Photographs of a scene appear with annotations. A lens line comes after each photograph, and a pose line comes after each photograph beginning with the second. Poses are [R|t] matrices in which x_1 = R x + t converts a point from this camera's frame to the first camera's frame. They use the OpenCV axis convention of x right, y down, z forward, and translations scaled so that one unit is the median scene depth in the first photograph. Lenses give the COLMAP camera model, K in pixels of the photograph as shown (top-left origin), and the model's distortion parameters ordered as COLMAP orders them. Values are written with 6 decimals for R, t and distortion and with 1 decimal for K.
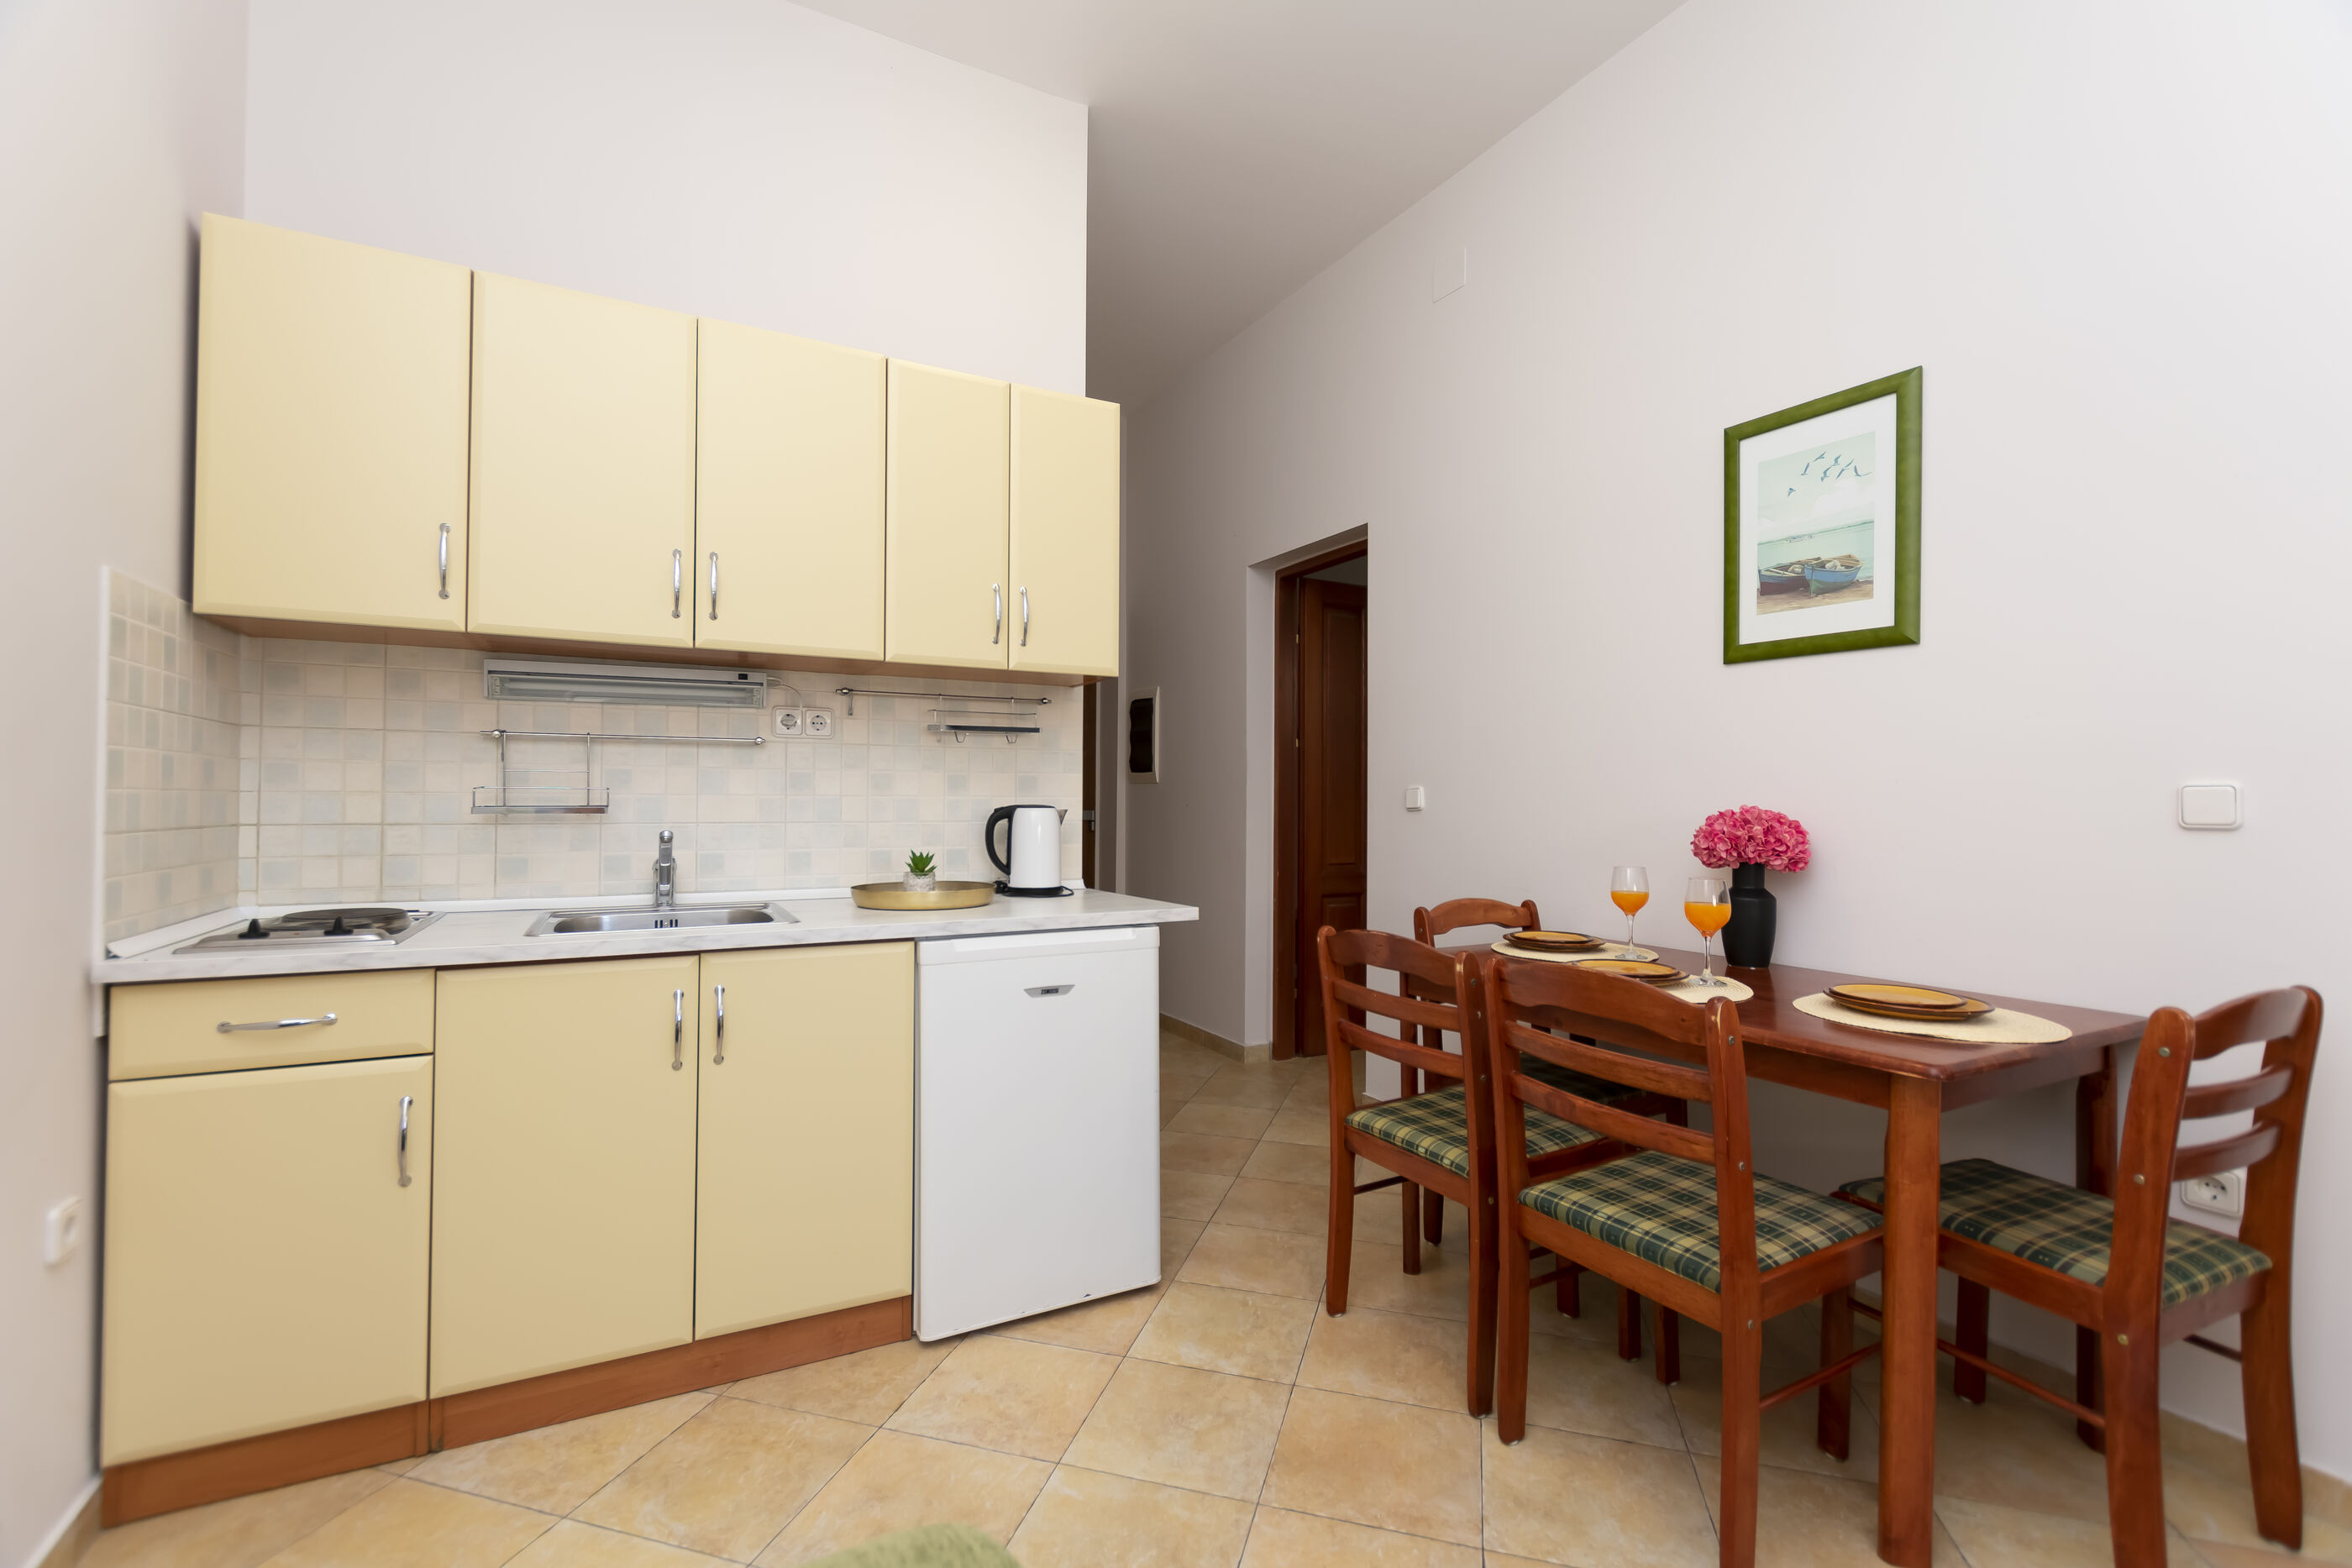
lens RADIAL K [[1041.9, 0, 1192.3], [0, 1041.9, 752.5], [0, 0, 1]] dist [-0.000327, -0.000030]
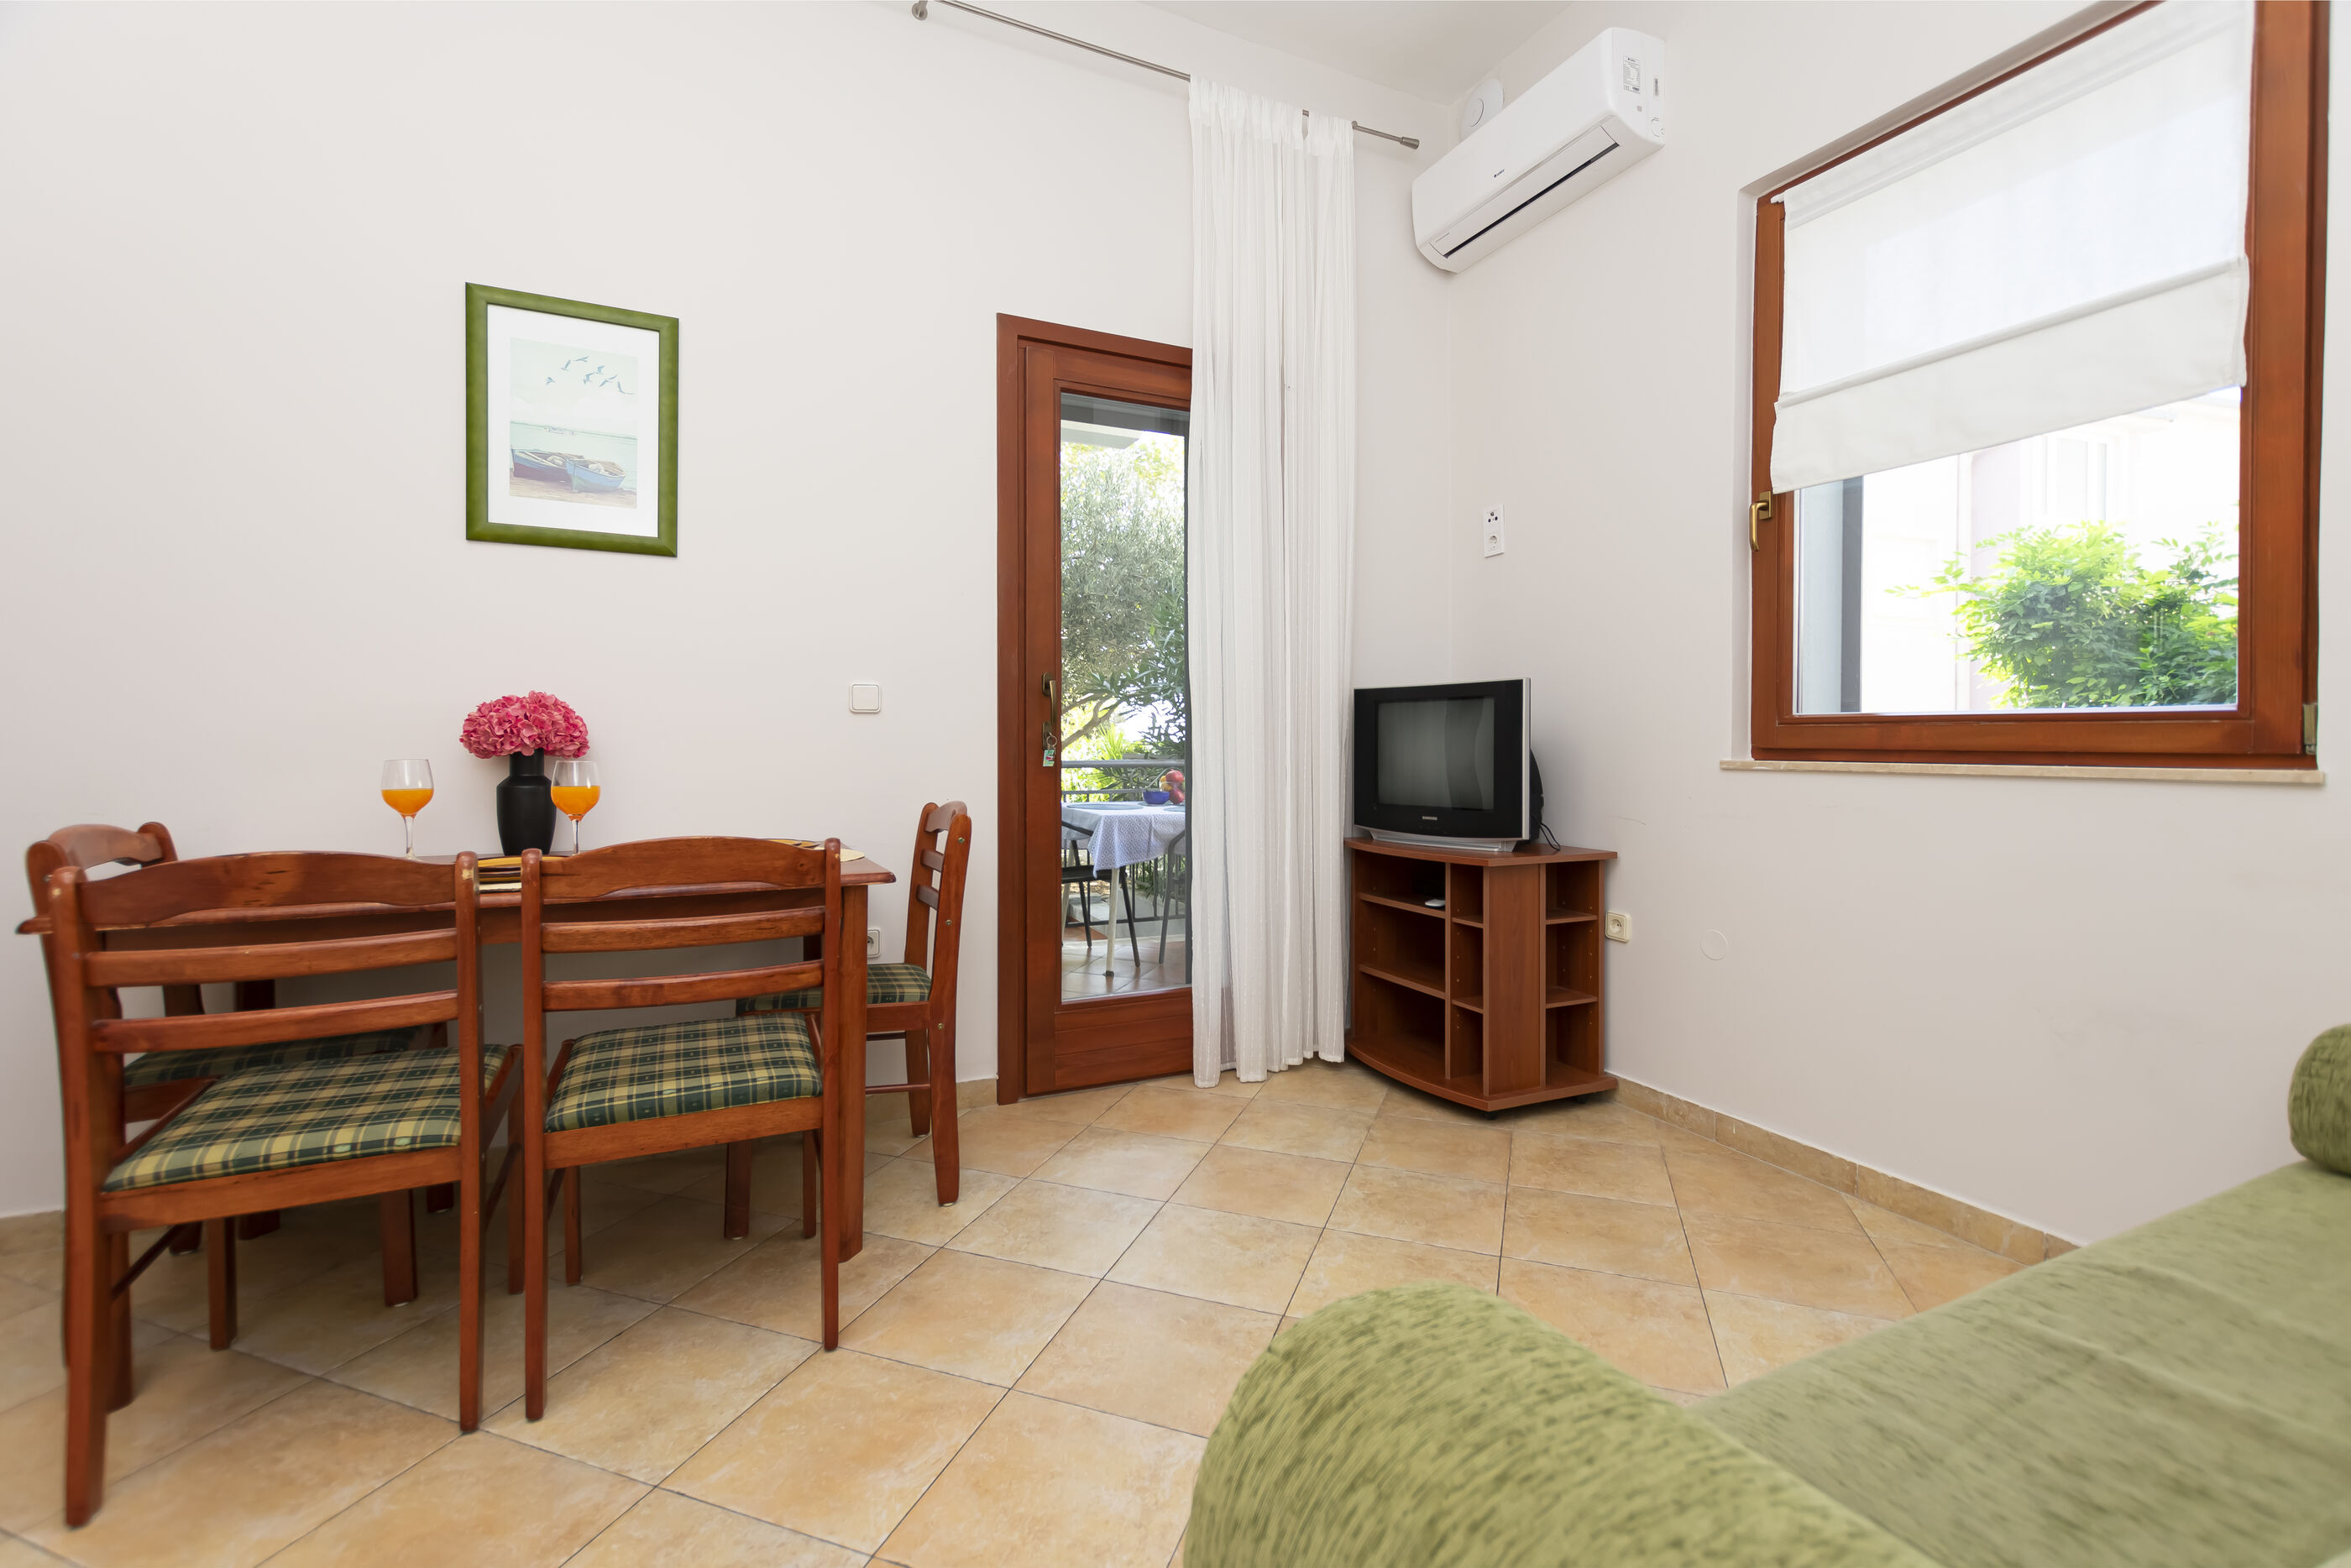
lens RADIAL K [[1002.6, 0, 1184.1], [0, 1002.6, 723.4], [0, 0, 1]] dist [0.000282, 0.000030]
pose [[0.062454, 0.010320, 0.997995, -0.362666], [-0.046342, 0.998898, -0.007429, 0.059616], [-0.996971, -0.045785, 0.062863, 0.335870]]
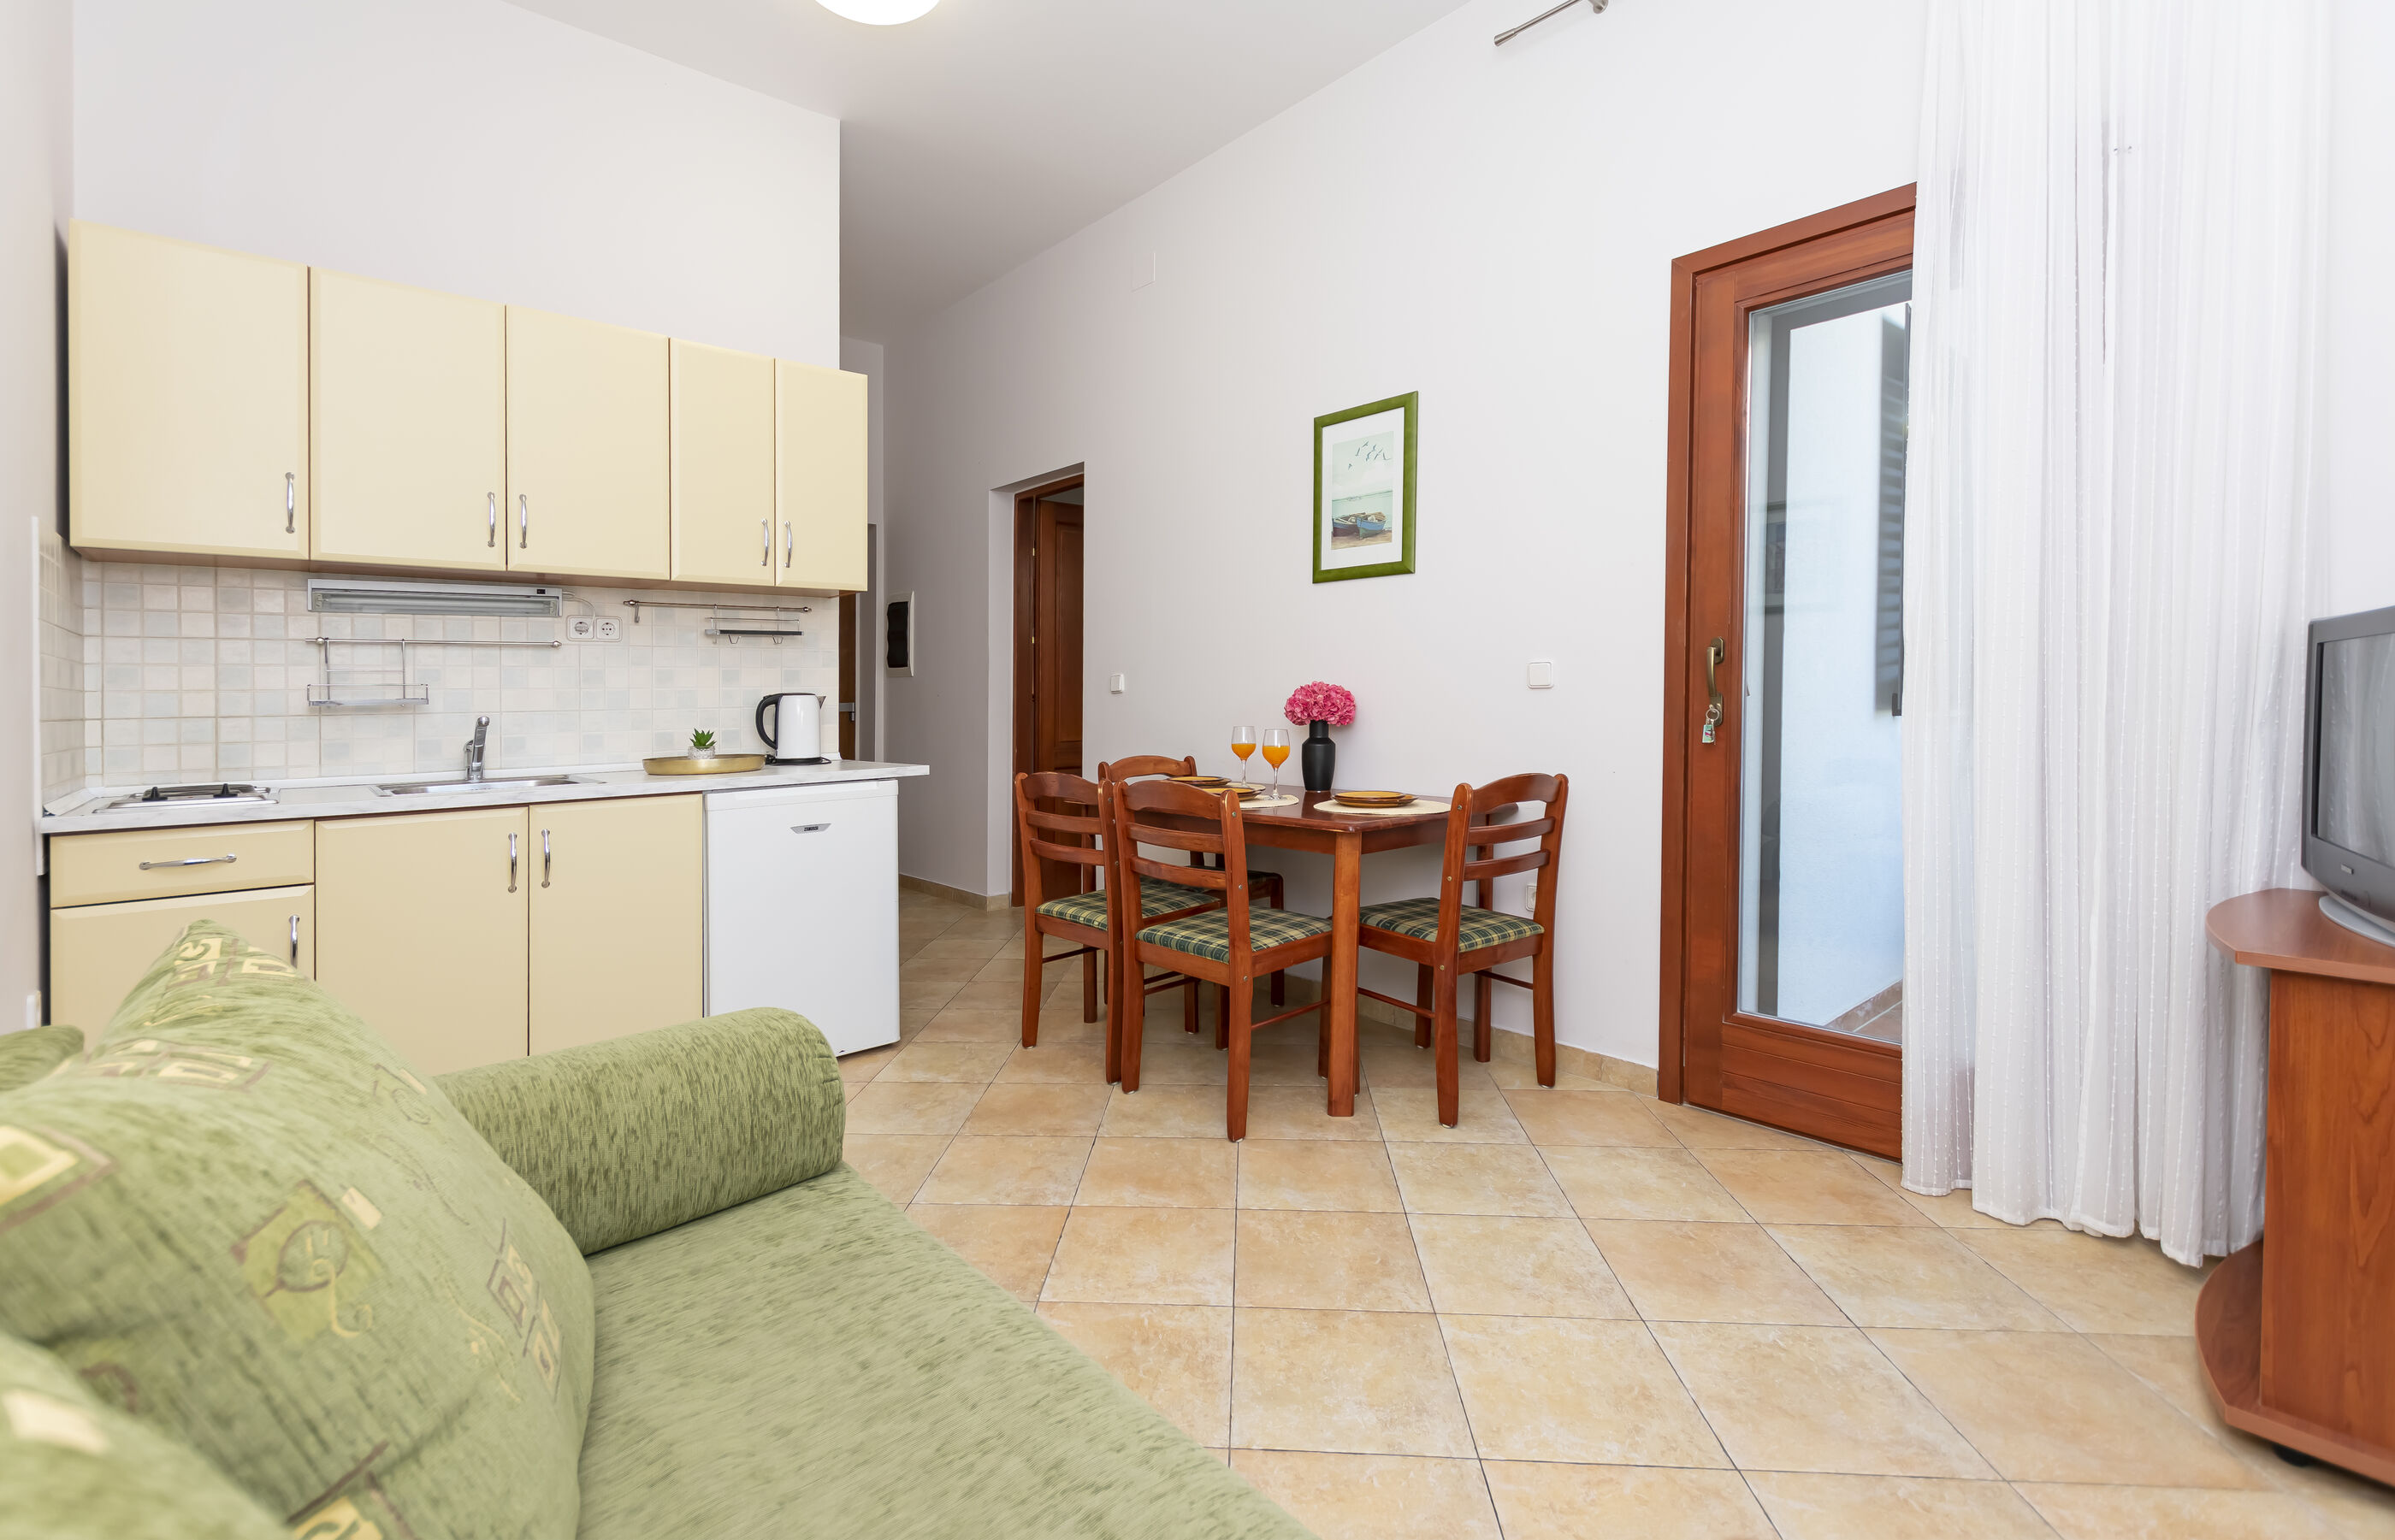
lens RADIAL K [[1079.7, 0, 1235.1], [0, 1079.7, 636.8], [0, 0, 1]] dist [0.005083, -0.000072]
pose [[0.972140, -0.008421, 0.234251, 0.065509], [0.010715, 0.999906, -0.008523, -0.000295], [-0.234157, 0.010795, 0.972139, -0.452943]]
